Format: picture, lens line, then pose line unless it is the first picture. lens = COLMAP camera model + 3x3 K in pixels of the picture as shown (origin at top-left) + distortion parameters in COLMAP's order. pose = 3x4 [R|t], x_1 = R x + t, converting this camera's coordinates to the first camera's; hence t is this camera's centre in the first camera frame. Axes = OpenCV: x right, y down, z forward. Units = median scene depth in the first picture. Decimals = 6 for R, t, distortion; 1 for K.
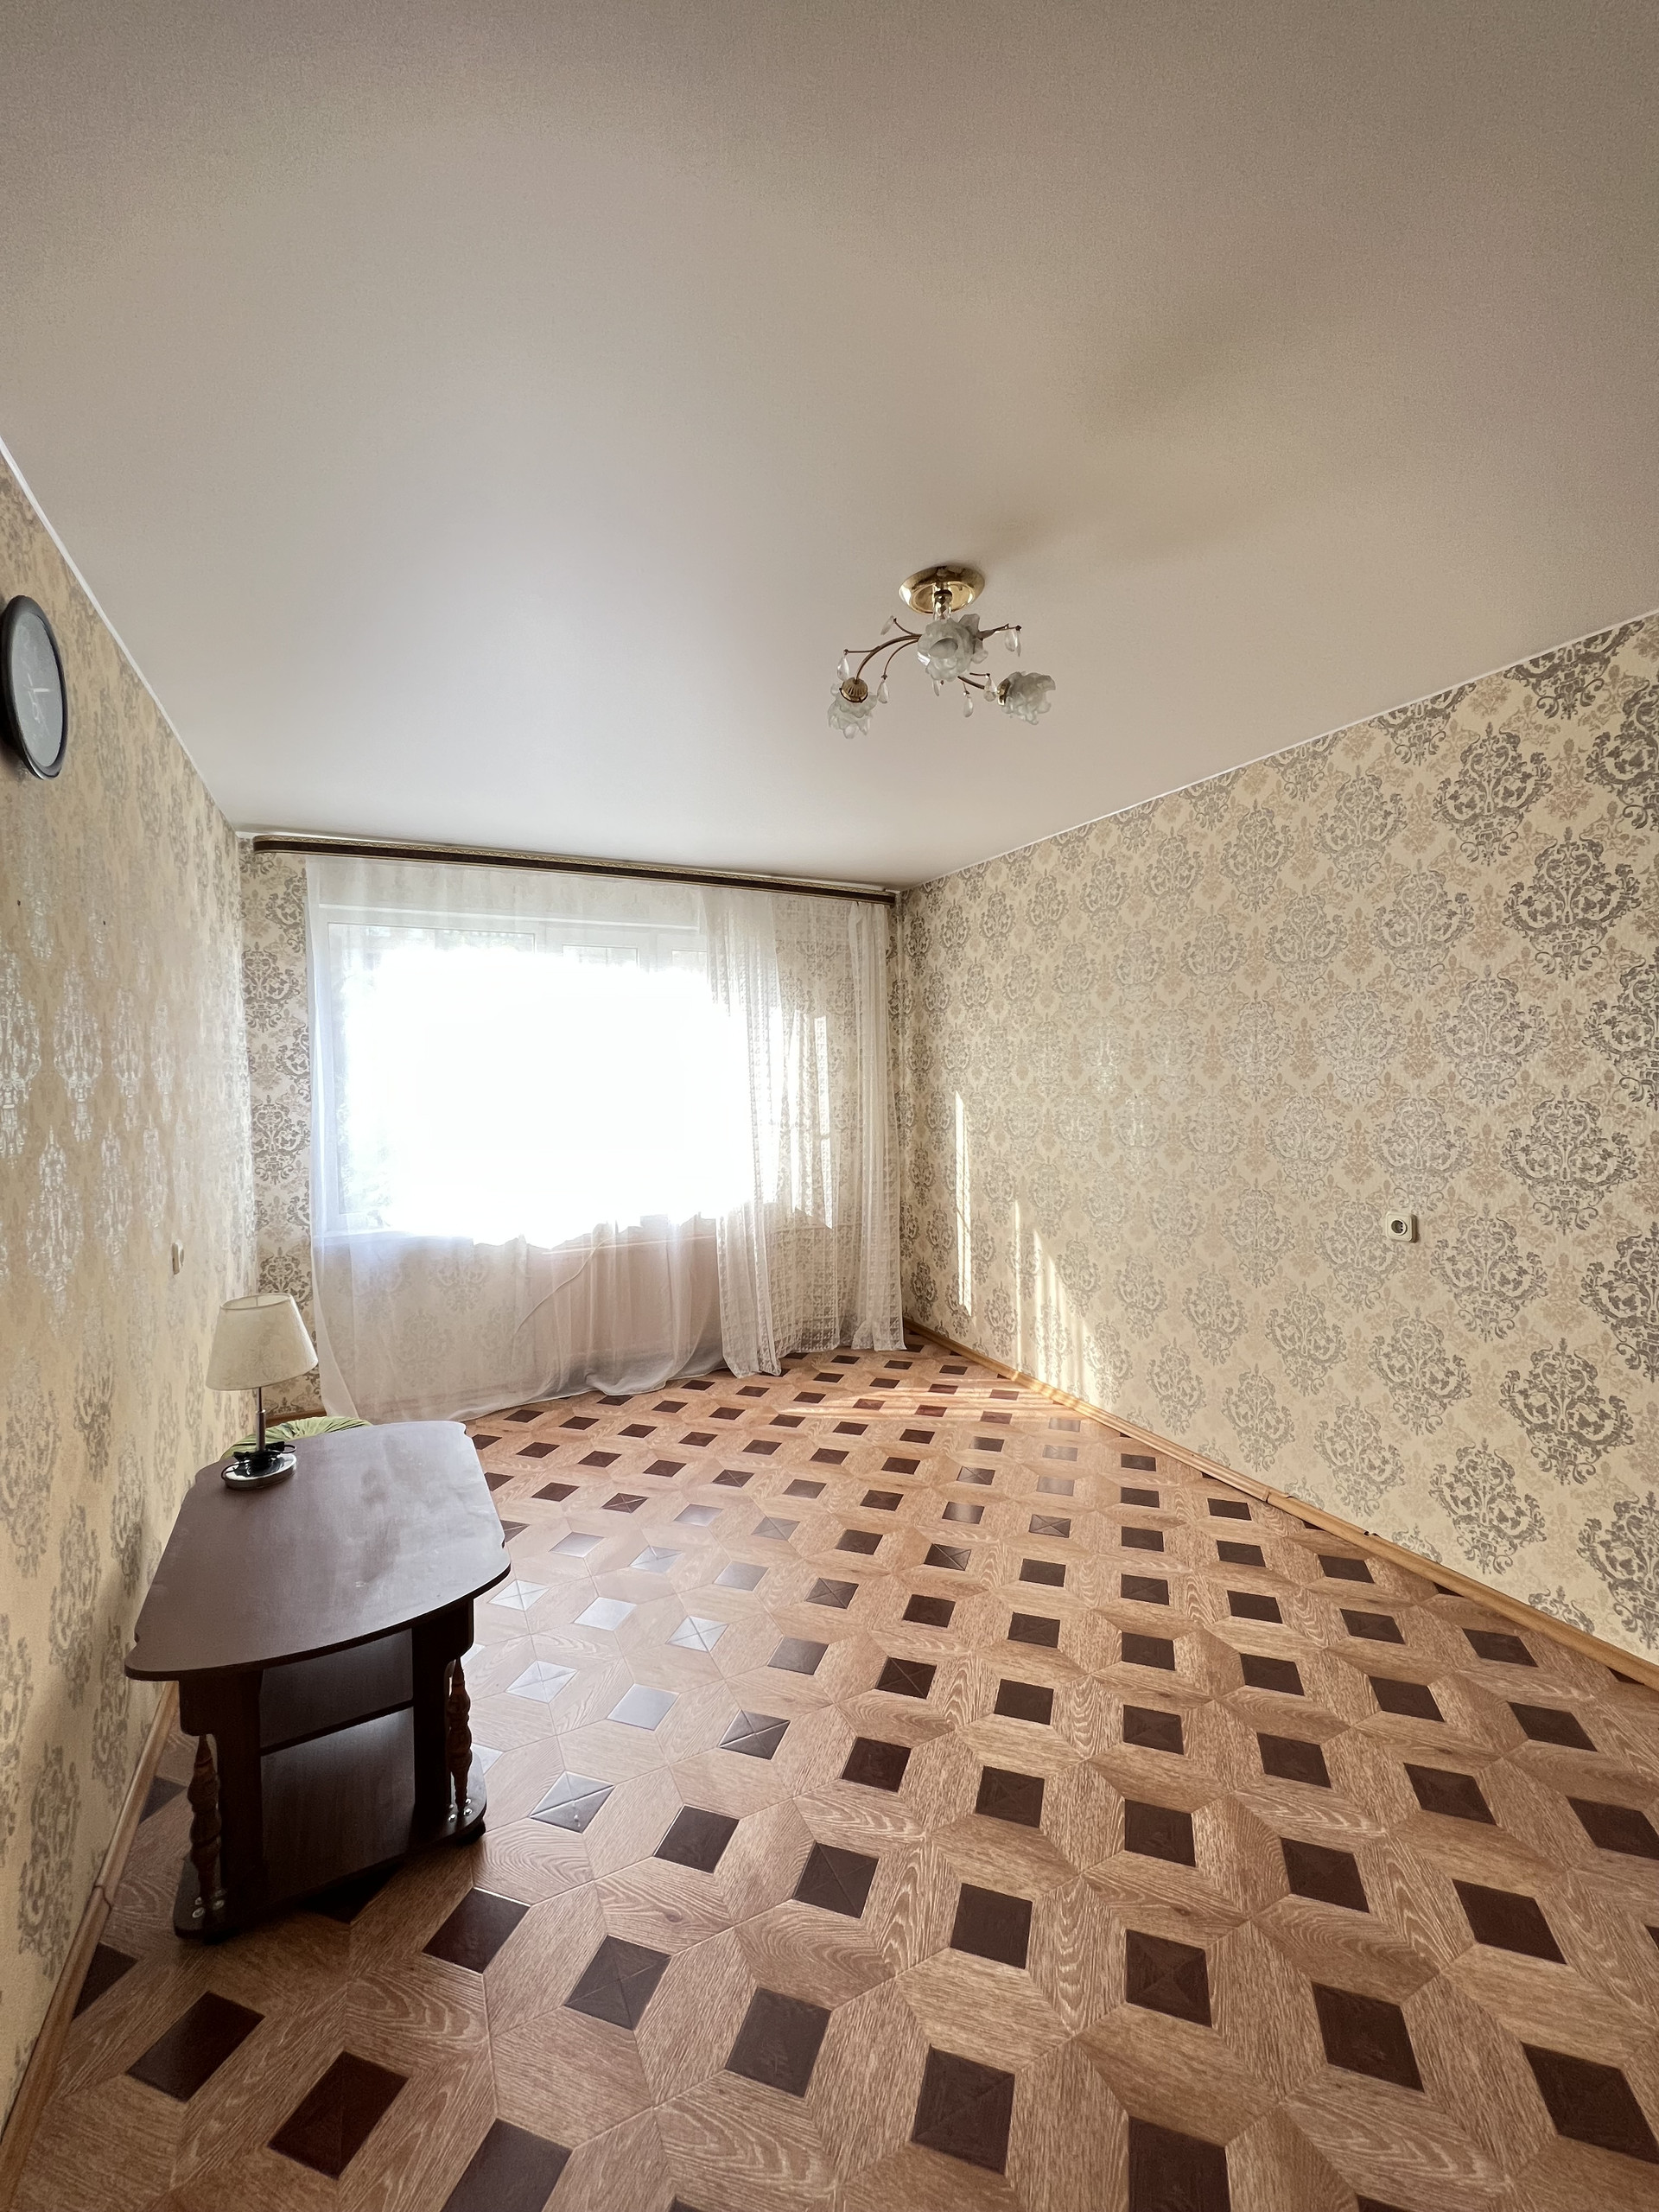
lens RADIAL K [[885.0, 0, 836.4], [0, 885.0, 1105.2], [0, 0, 1]] dist [-0.002592, -0.000424]
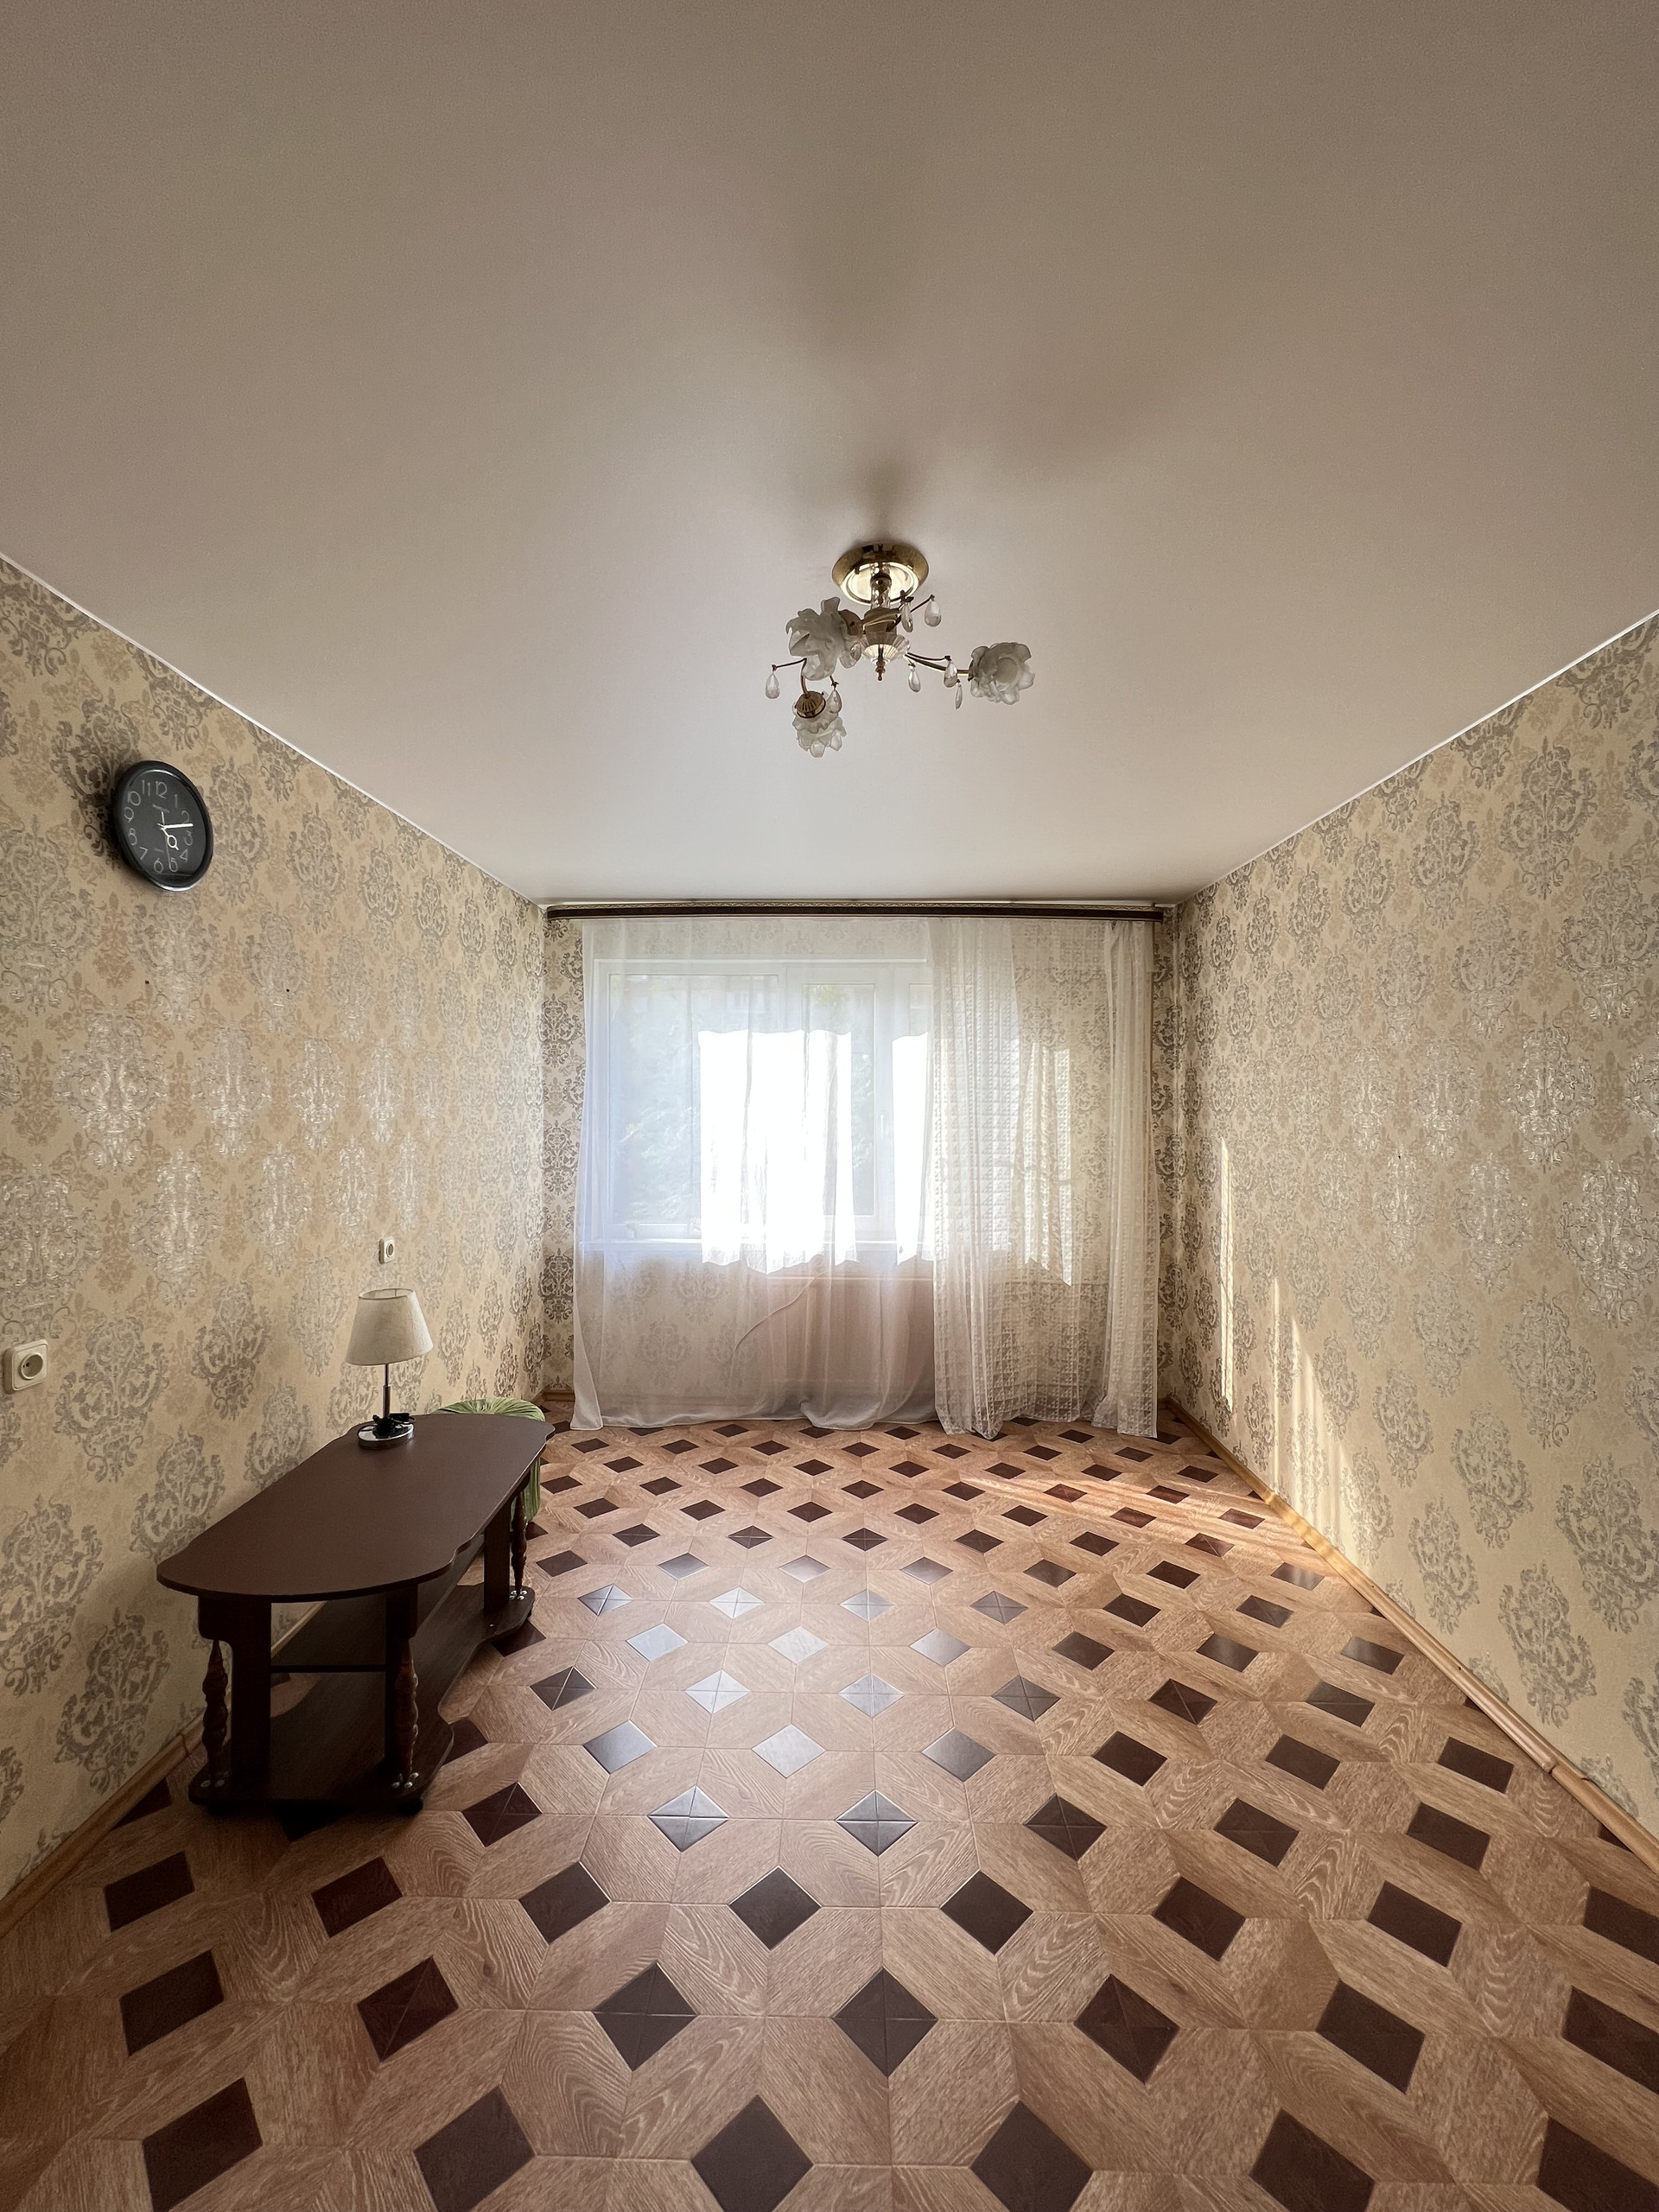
lens RADIAL K [[885.0, 0, 829.6], [0, 885.0, 1104.2], [0, 0, 1]] dist [-0.002592, -0.000424]
pose [[0.883371, 0.020361, -0.468232, 0.250277], [-0.036005, 0.999052, -0.024484, -0.017173], [0.467289, 0.038487, 0.883266, 0.111871]]
